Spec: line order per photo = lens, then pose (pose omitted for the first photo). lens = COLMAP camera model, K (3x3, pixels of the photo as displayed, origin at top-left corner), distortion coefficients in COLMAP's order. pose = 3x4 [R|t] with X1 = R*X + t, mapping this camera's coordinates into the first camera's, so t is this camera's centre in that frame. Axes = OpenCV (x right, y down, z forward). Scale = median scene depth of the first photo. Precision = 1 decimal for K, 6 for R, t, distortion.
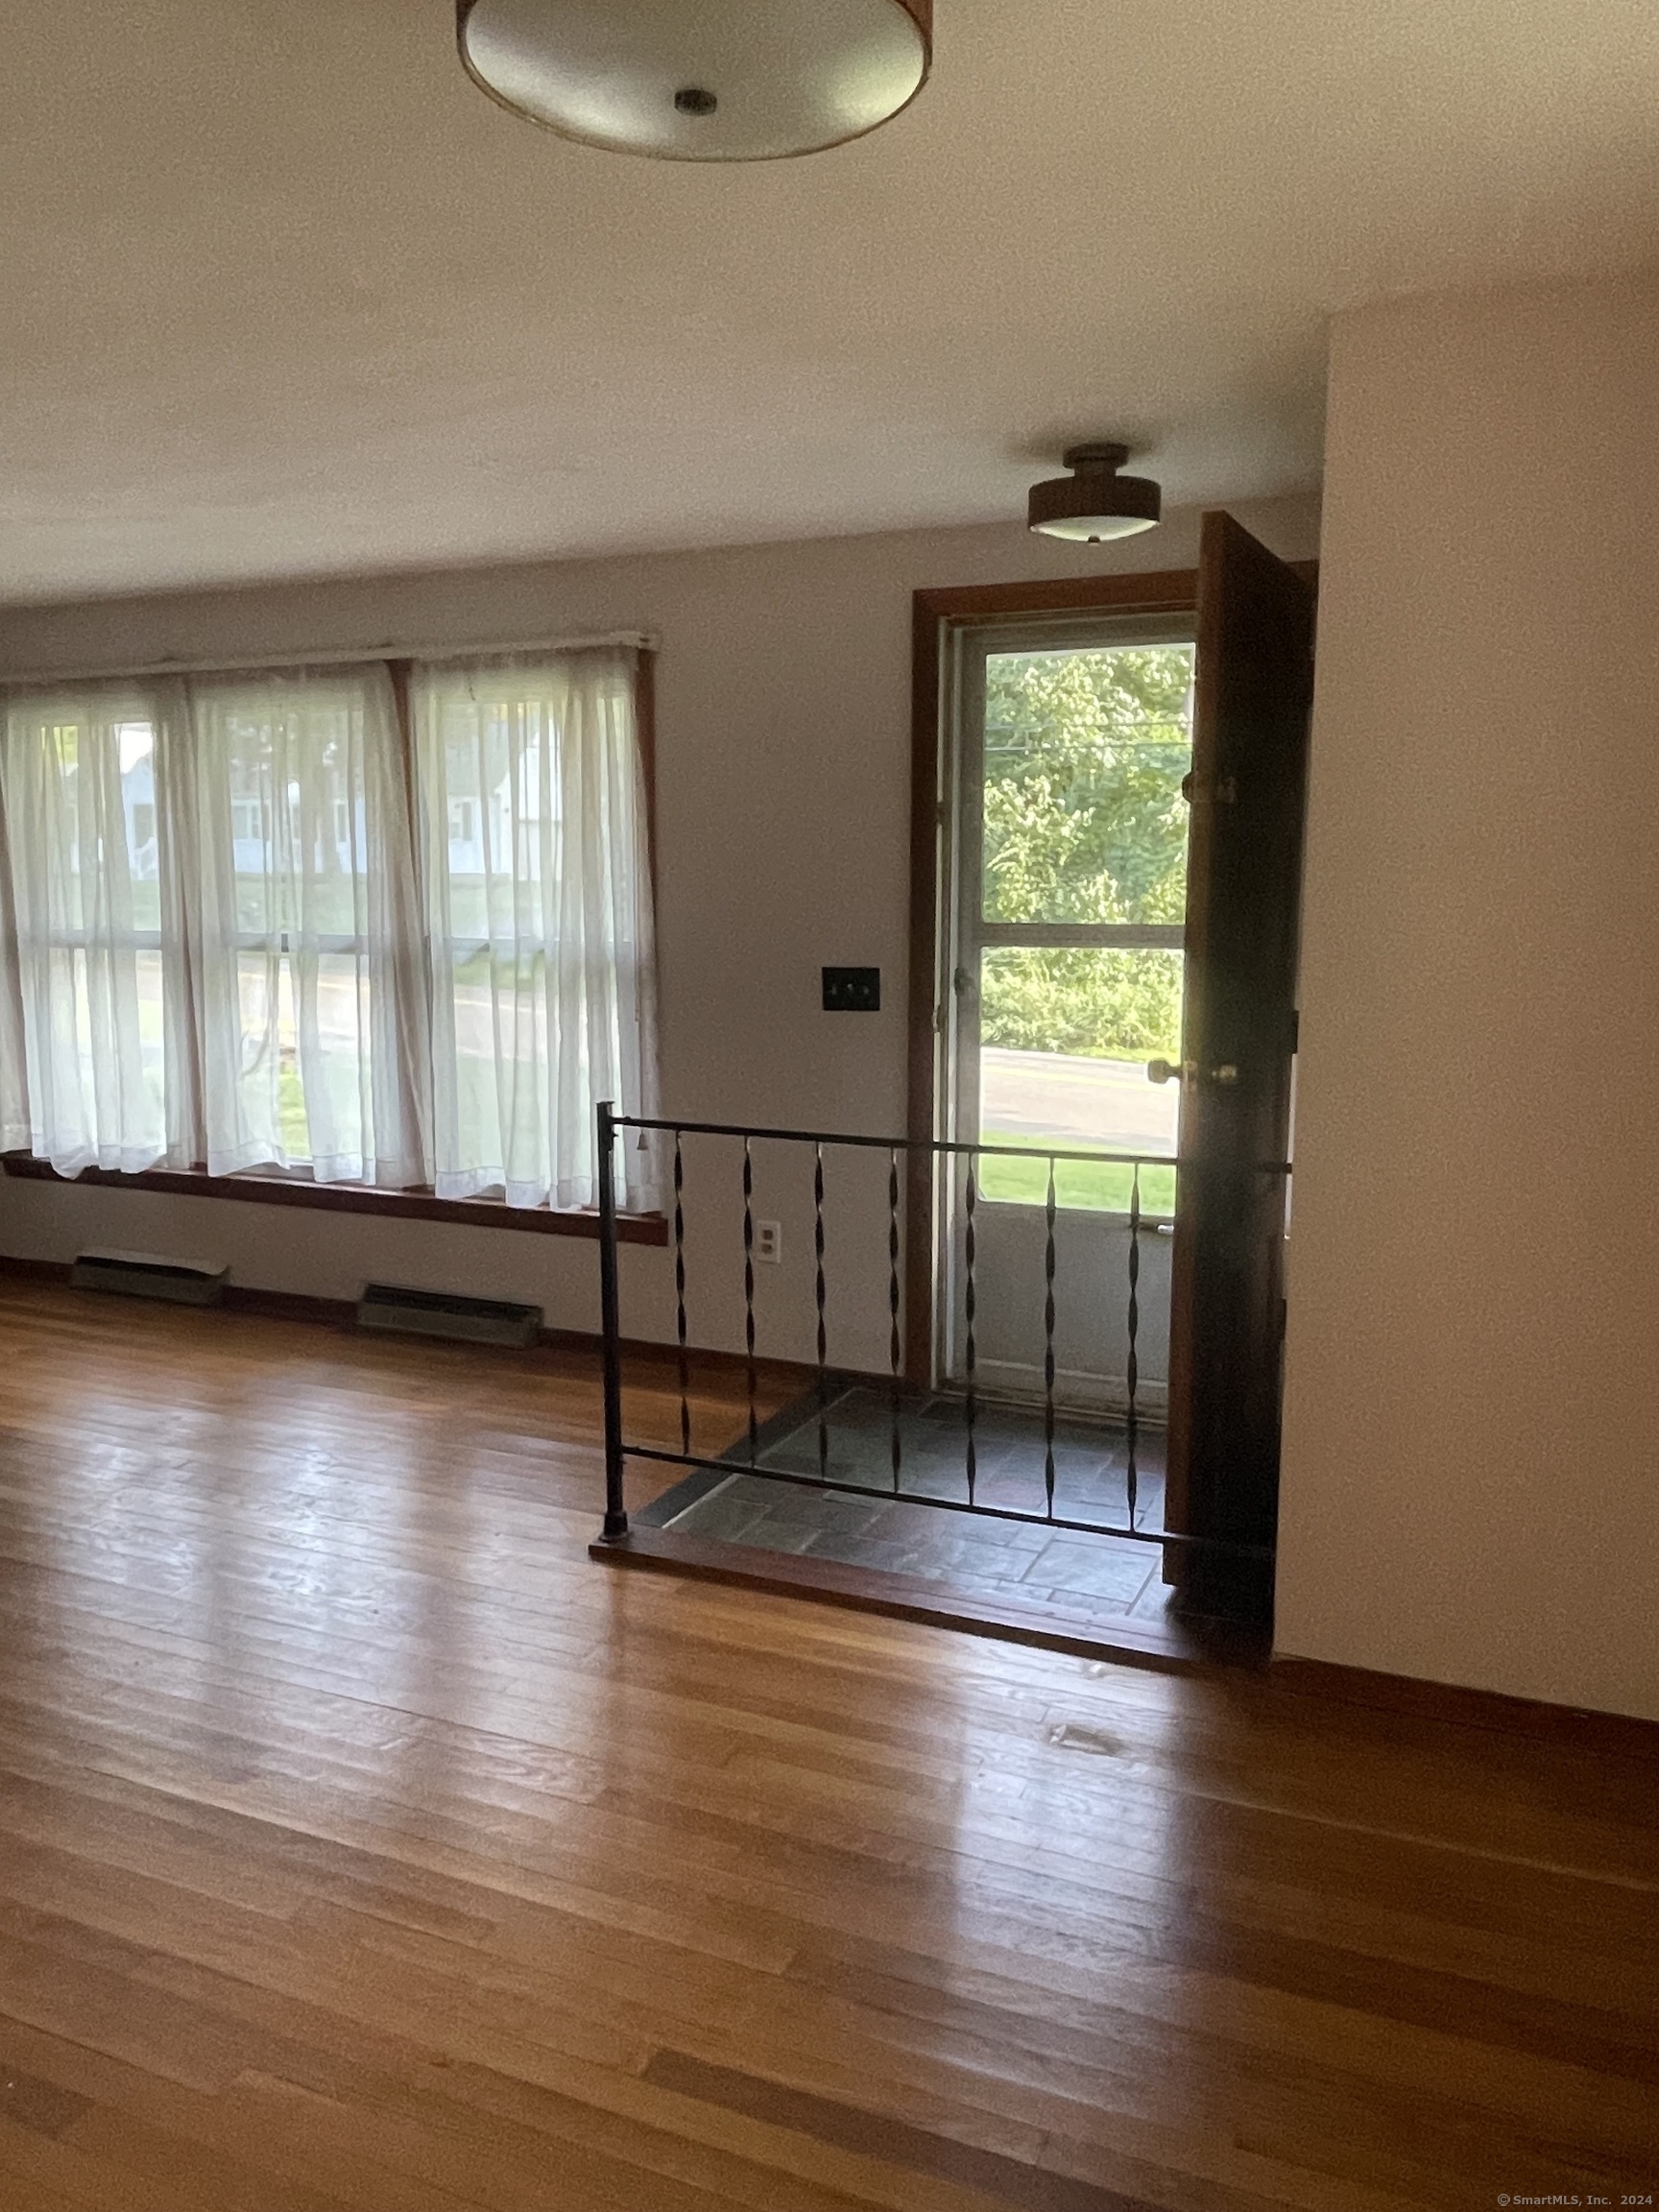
lens RADIAL K [[1614.8, 0, 829.5], [0, 1614.8, 1106.0], [0, 0, 1]] dist [0.057274, -0.000039]
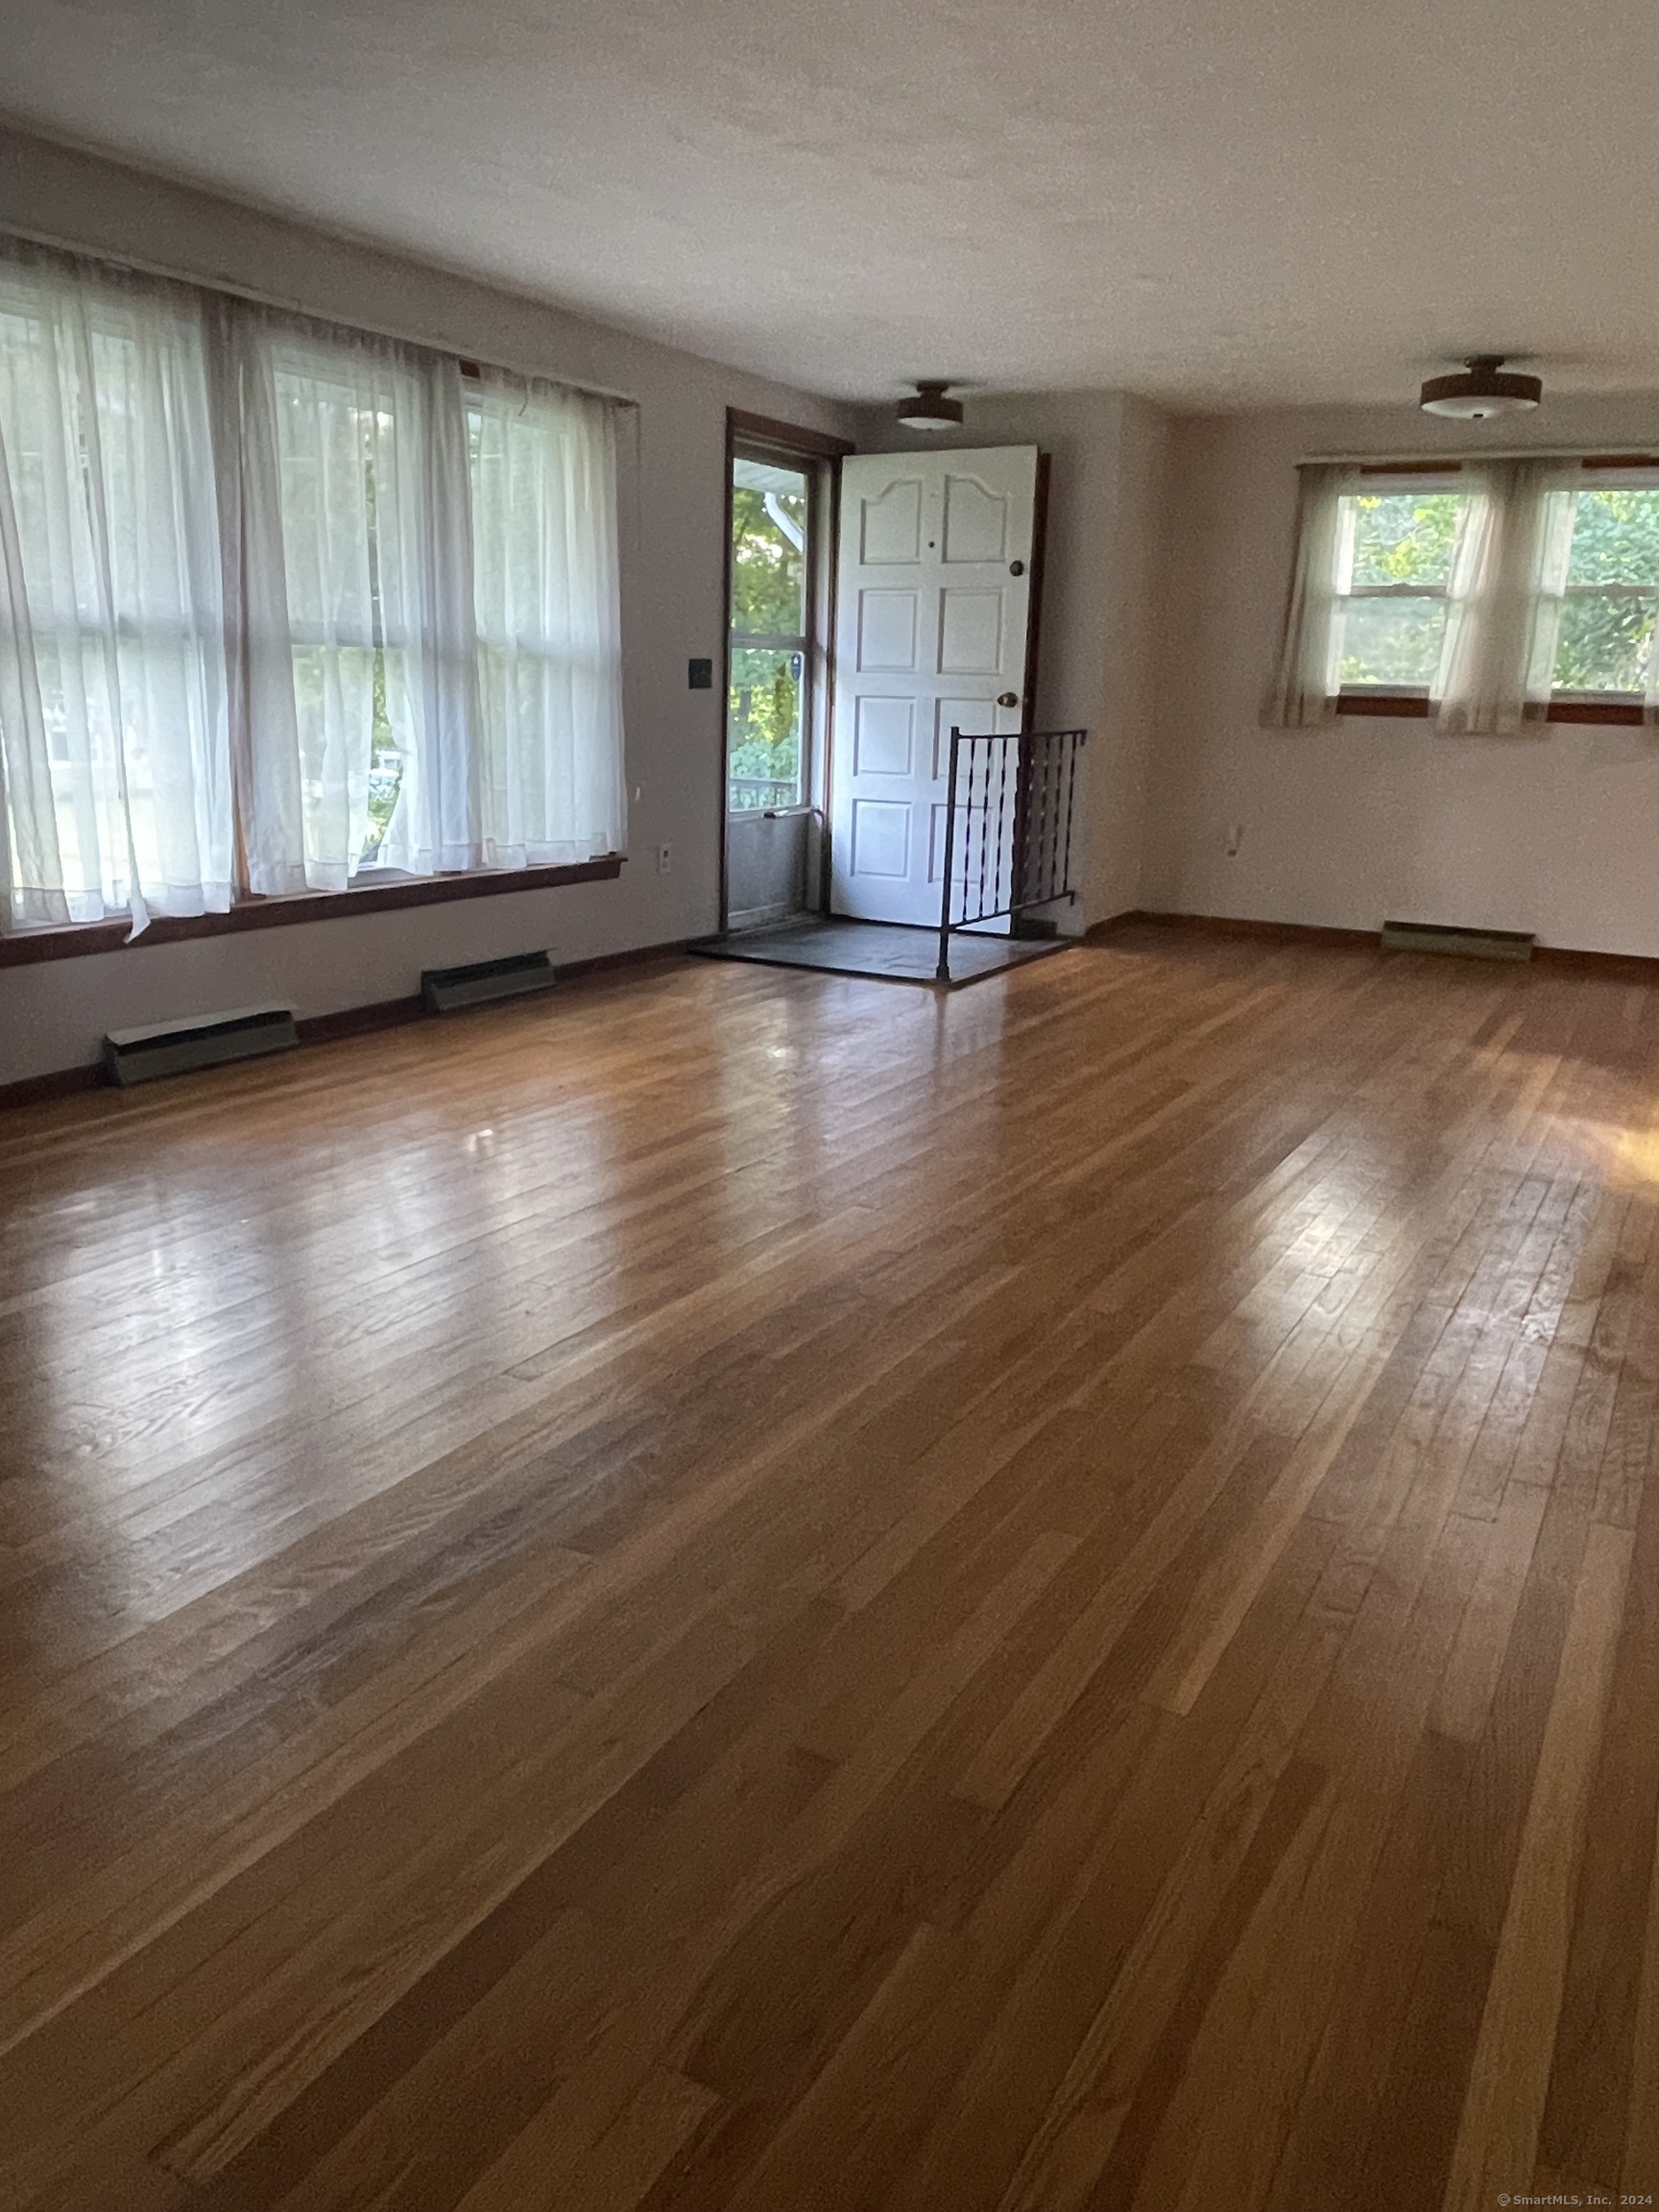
lens RADIAL K [[1622.9, 0, 829.5], [0, 1622.9, 1106.0], [0, 0, 1]] dist [0.039882, 0.000597]
pose [[0.082879, -0.254615, 0.963484, -1.523463], [0.110830, 0.963168, 0.244998, -0.043330], [-0.990378, 0.086478, 0.108045, 0.747525]]
